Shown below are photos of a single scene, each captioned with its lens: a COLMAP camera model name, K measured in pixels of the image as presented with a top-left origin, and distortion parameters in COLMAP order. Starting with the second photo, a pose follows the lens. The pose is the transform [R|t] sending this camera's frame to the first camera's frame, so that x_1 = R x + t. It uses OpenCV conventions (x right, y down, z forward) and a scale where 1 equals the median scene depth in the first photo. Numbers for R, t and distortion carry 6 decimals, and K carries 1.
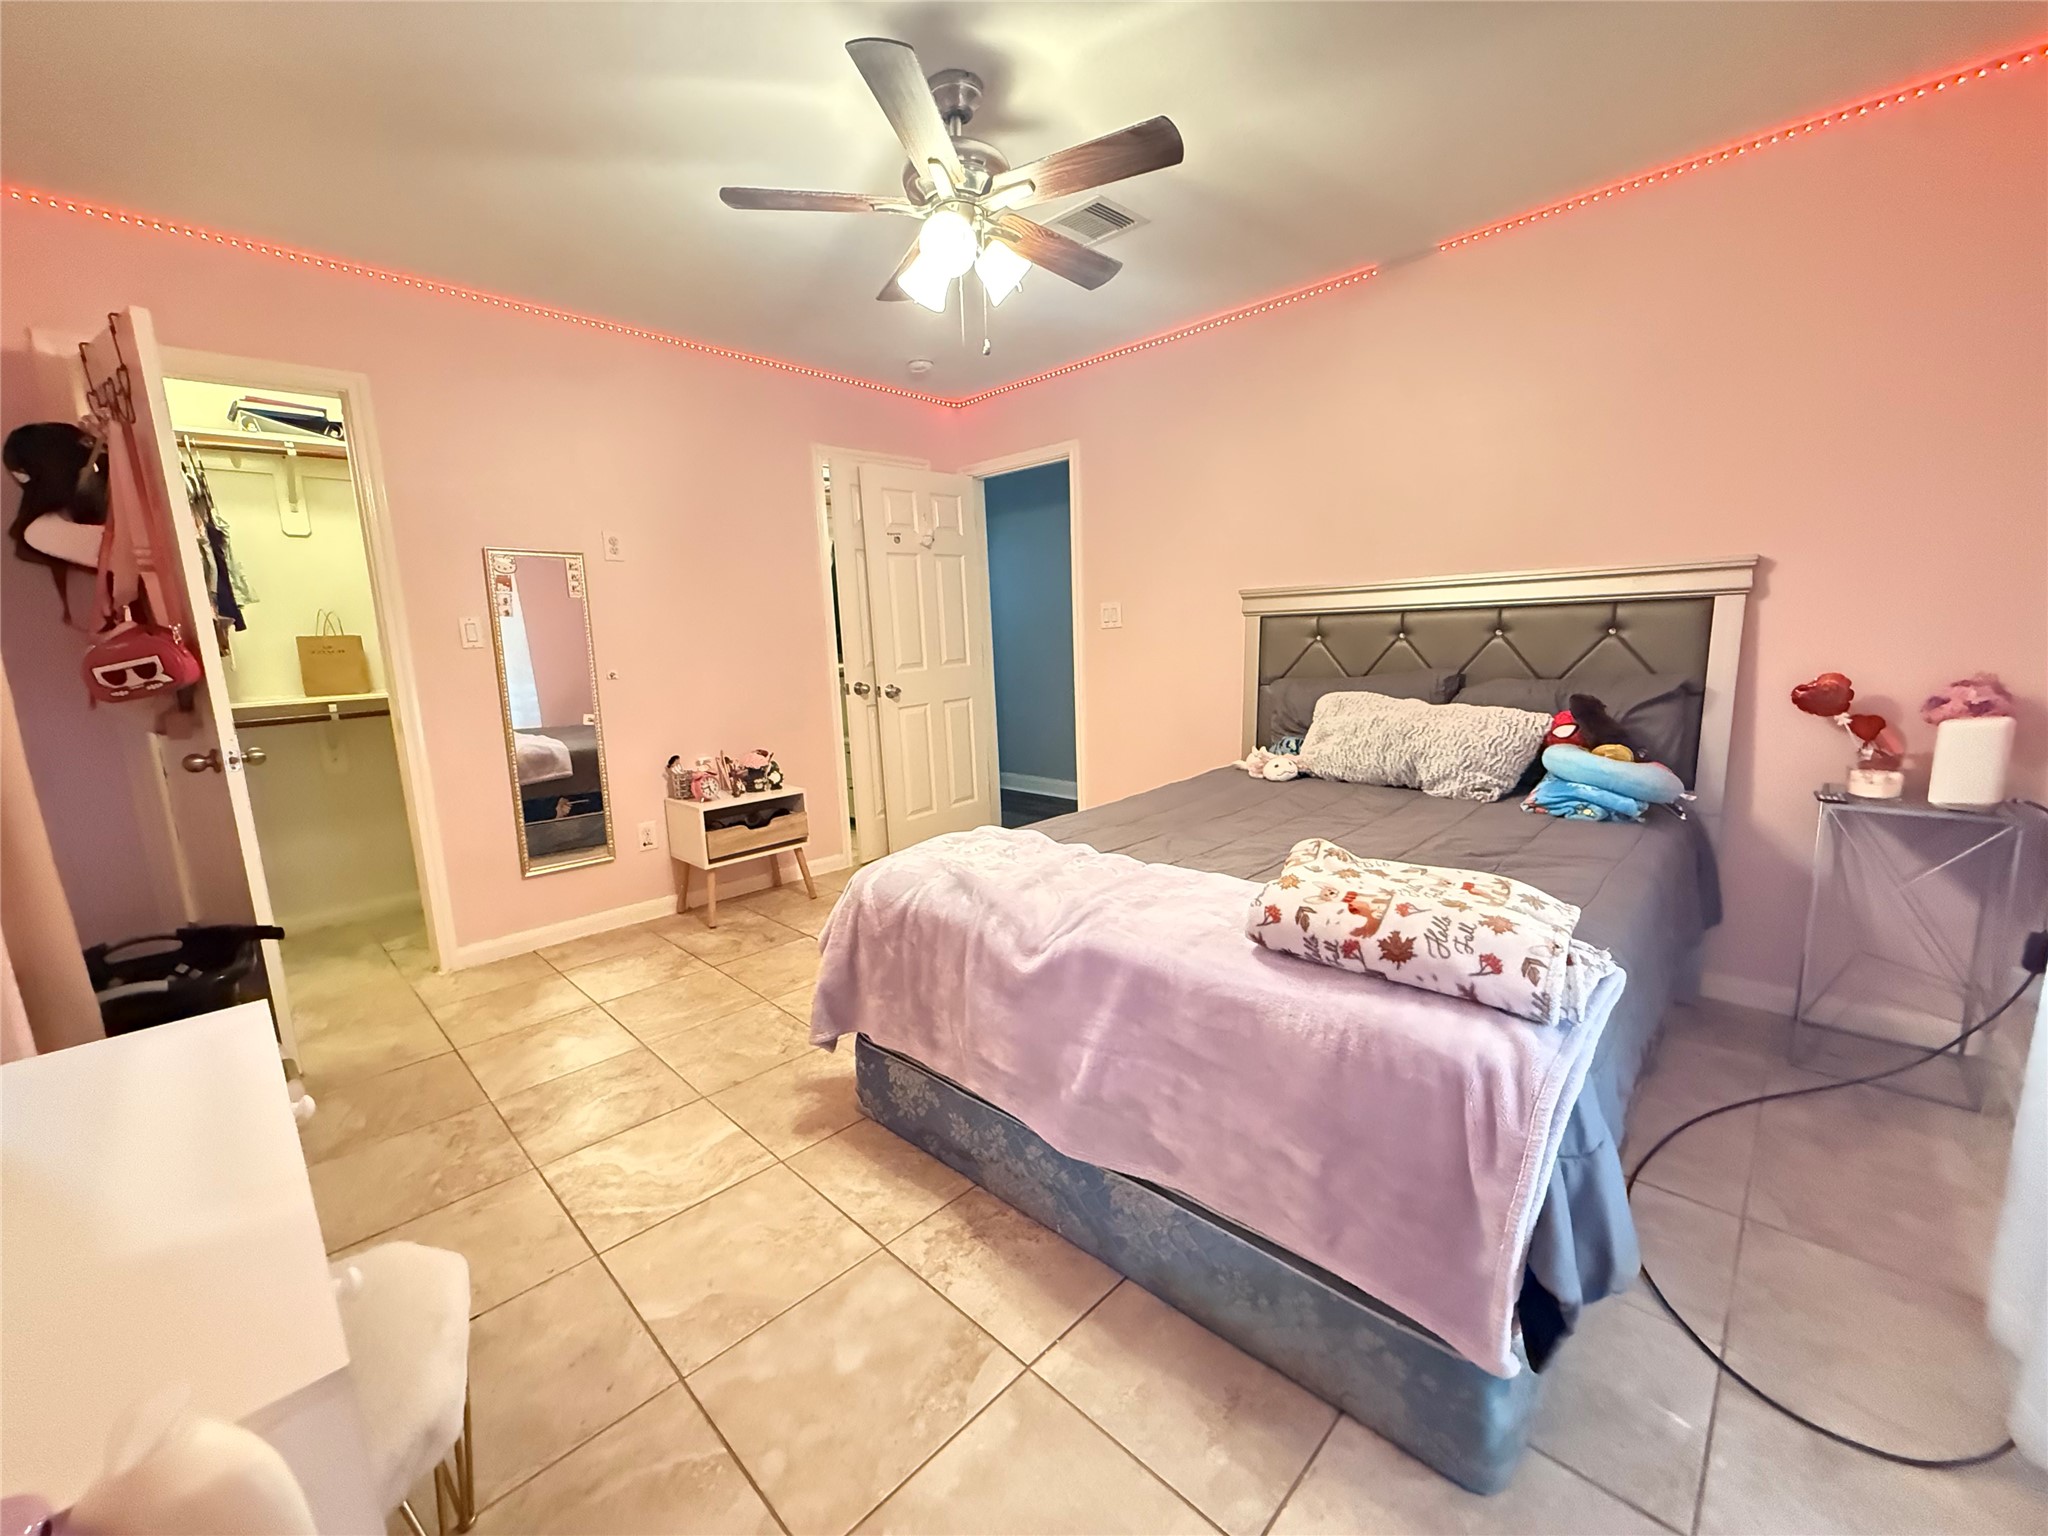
lens RADIAL K [[822.9, 0, 1024.0], [0, 822.9, 768.0], [0, 0, 1]] dist [-0.000491, -0.000461]
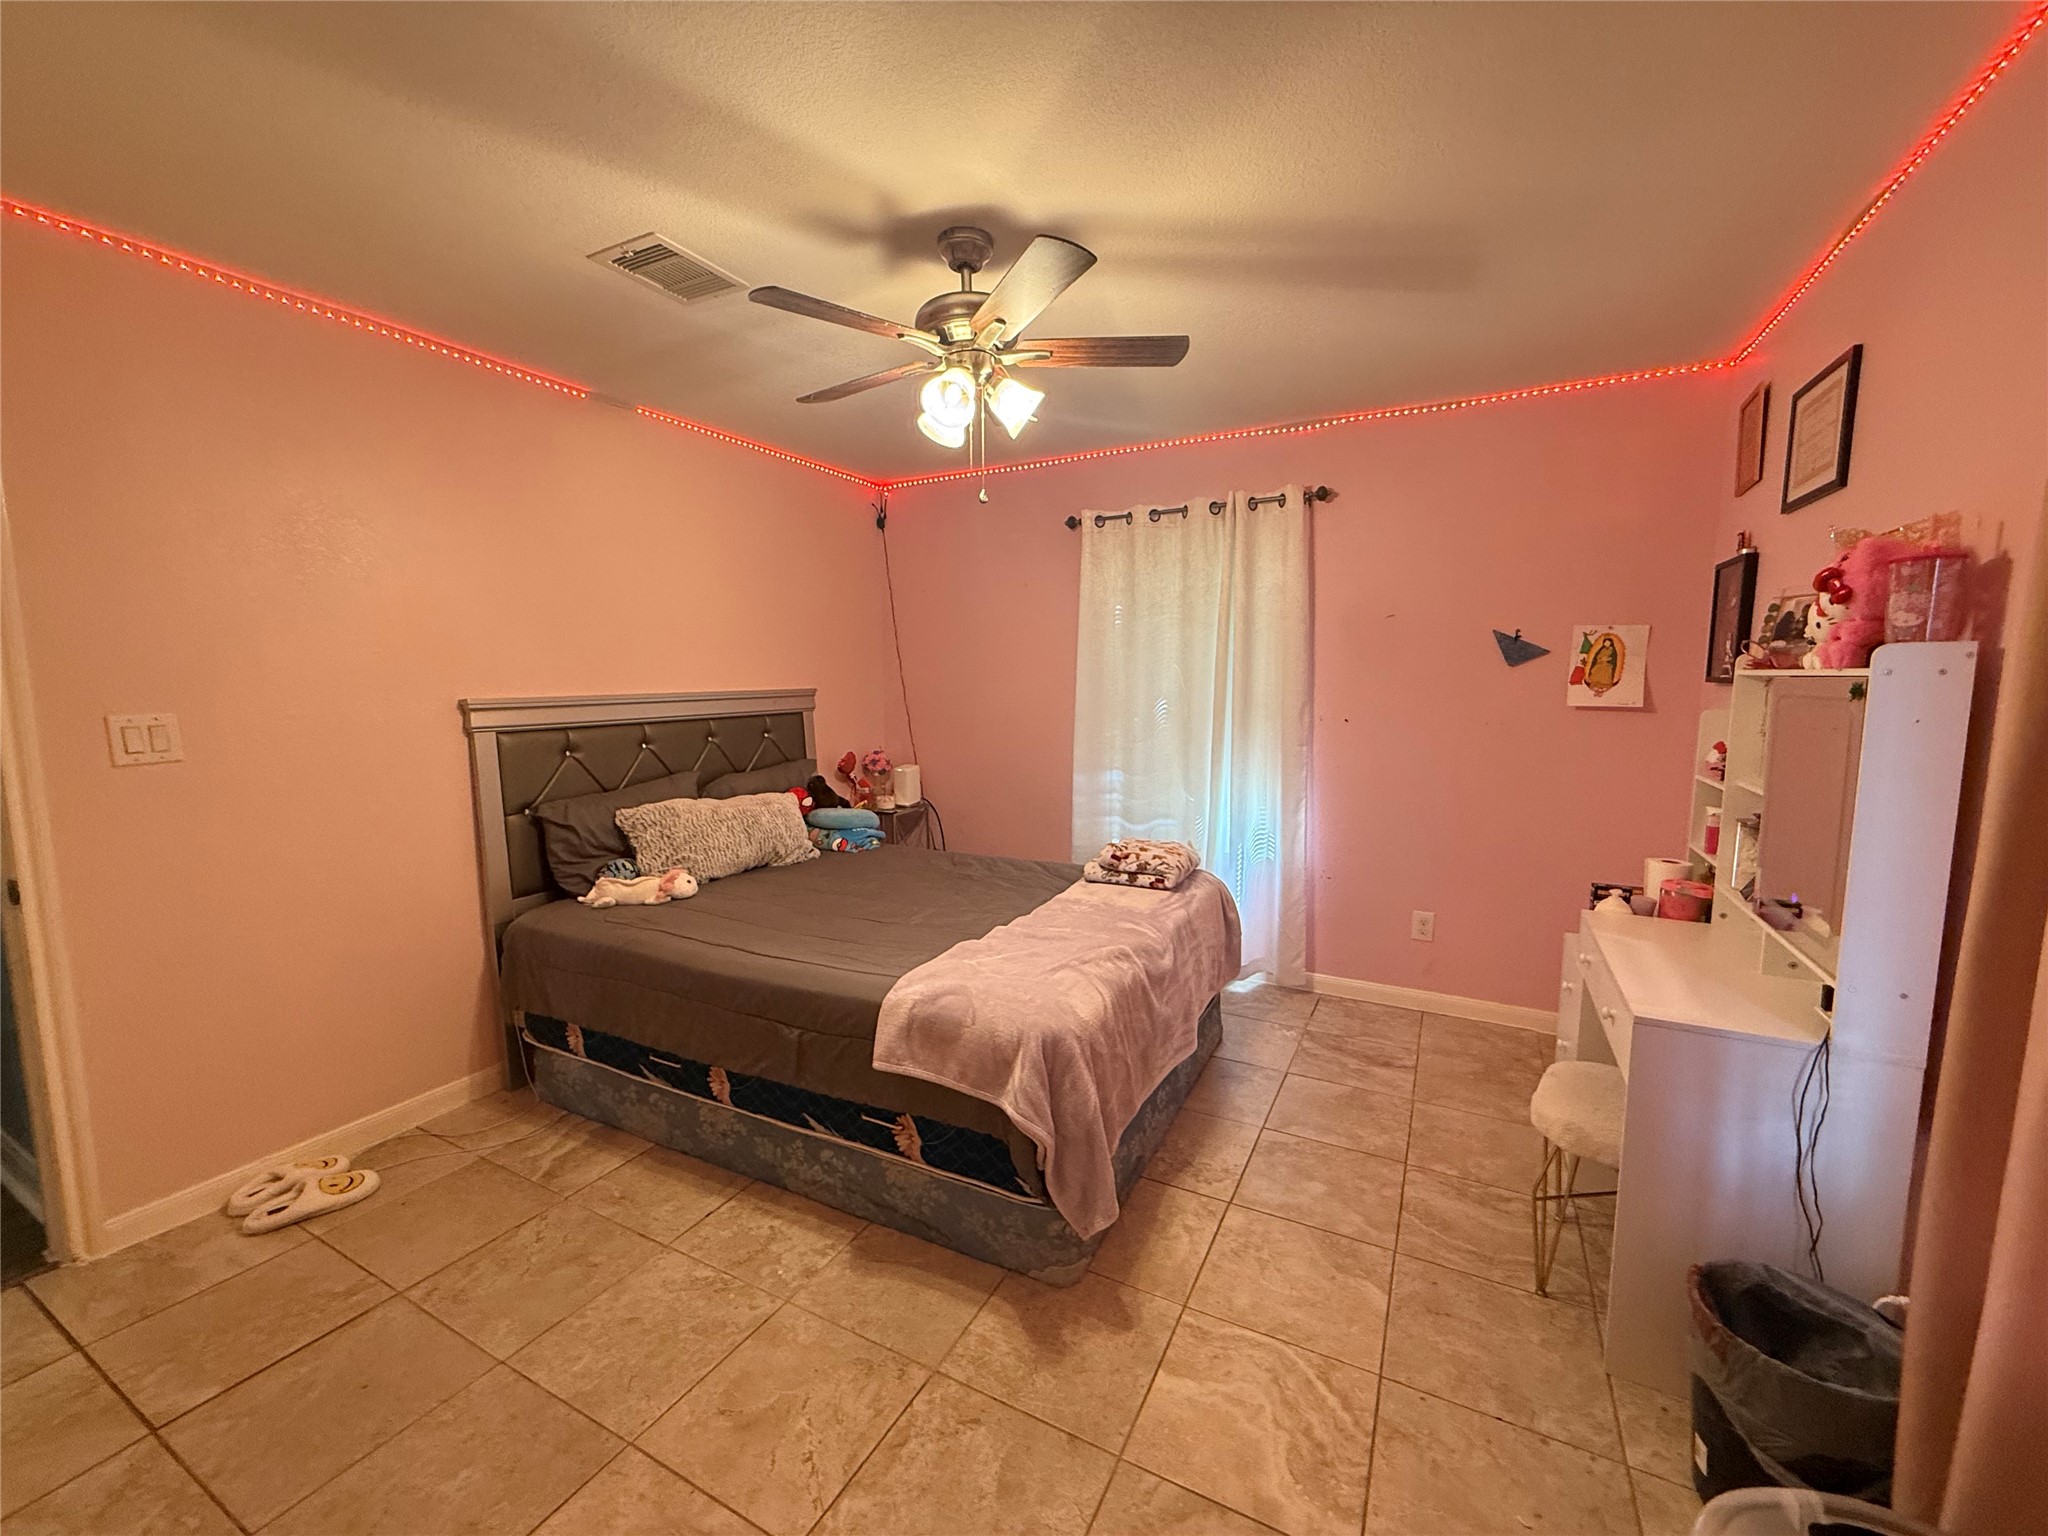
lens RADIAL K [[822.9, 0, 1024.0], [0, 822.9, 768.0], [0, 0, 1]] dist [-0.000491, -0.000461]
pose [[-0.287301, -0.072803, 0.955069, -1.188261], [0.173677, 0.976620, 0.126691, -0.307192], [-0.941963, 0.202272, -0.267940, 1.398809]]
